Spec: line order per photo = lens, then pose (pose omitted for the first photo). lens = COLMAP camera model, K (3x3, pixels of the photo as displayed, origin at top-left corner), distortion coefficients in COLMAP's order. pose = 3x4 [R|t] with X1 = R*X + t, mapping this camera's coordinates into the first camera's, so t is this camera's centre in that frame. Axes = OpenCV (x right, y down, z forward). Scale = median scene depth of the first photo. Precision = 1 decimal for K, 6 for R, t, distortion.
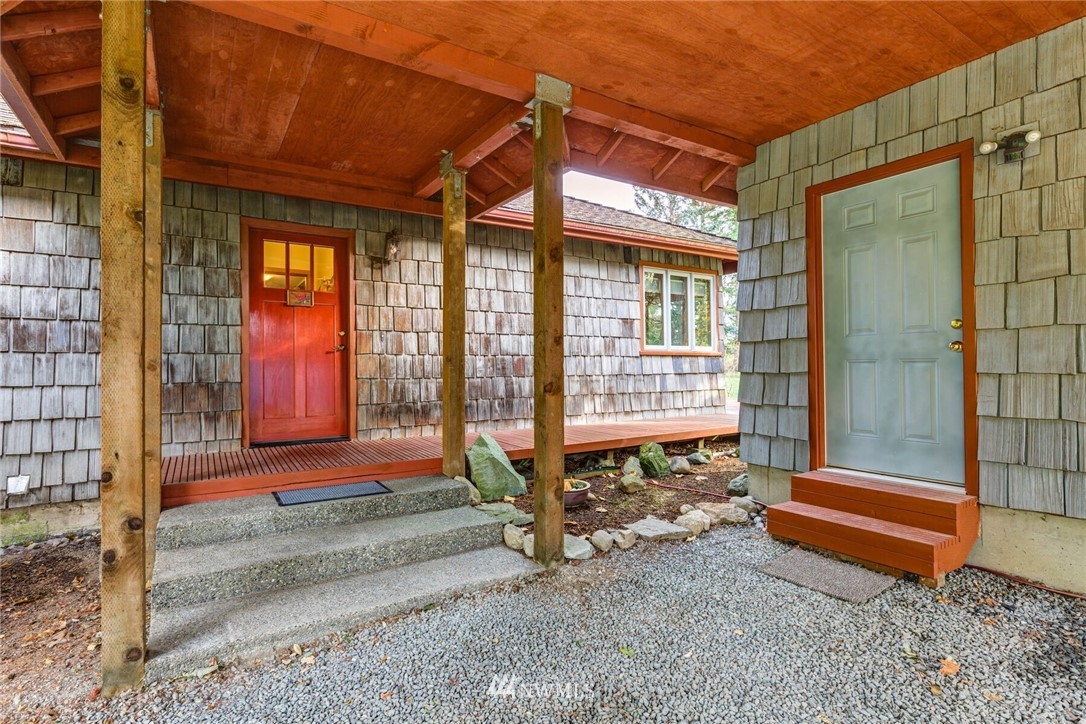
lens RADIAL K [[536.0, 0, 543.9], [0, 536.0, 365.8], [0, 0, 1]] dist [-0.005471, -0.002920]
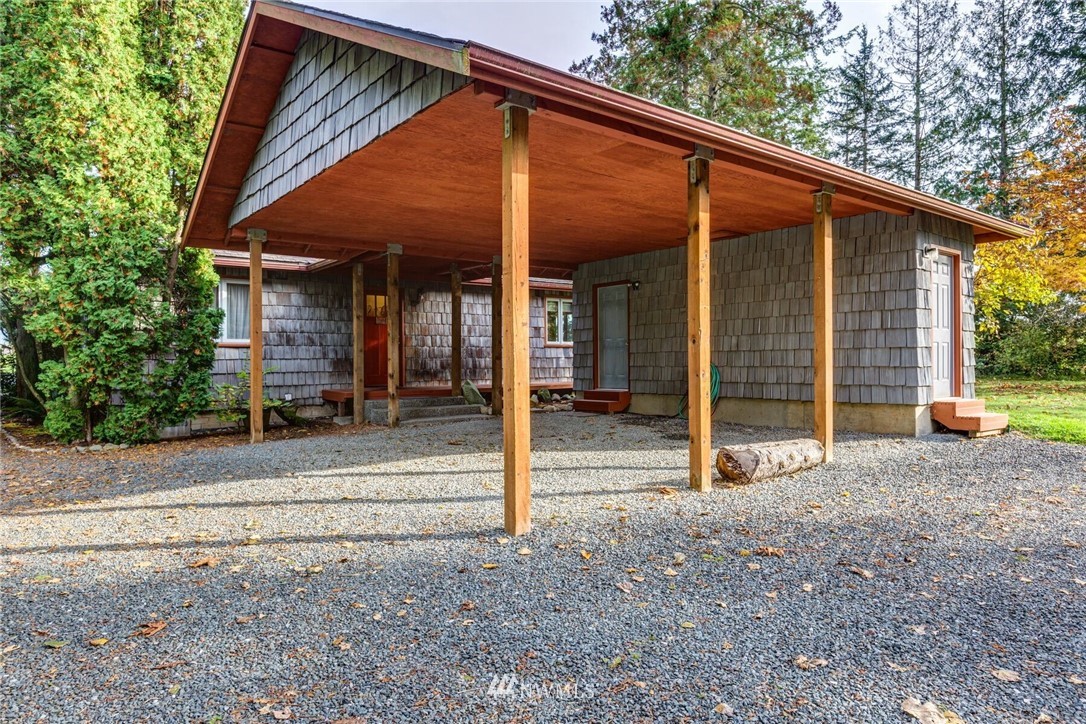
lens RADIAL K [[672.0, 0, 545.8], [0, 672.0, 361.8], [0, 0, 1]] dist [0.001414, 0.000025]
pose [[0.994990, 0.000478, 0.099978, -0.056910], [-0.000766, 0.999996, 0.002841, 0.031239], [-0.099976, -0.002904, 0.994986, -1.685051]]
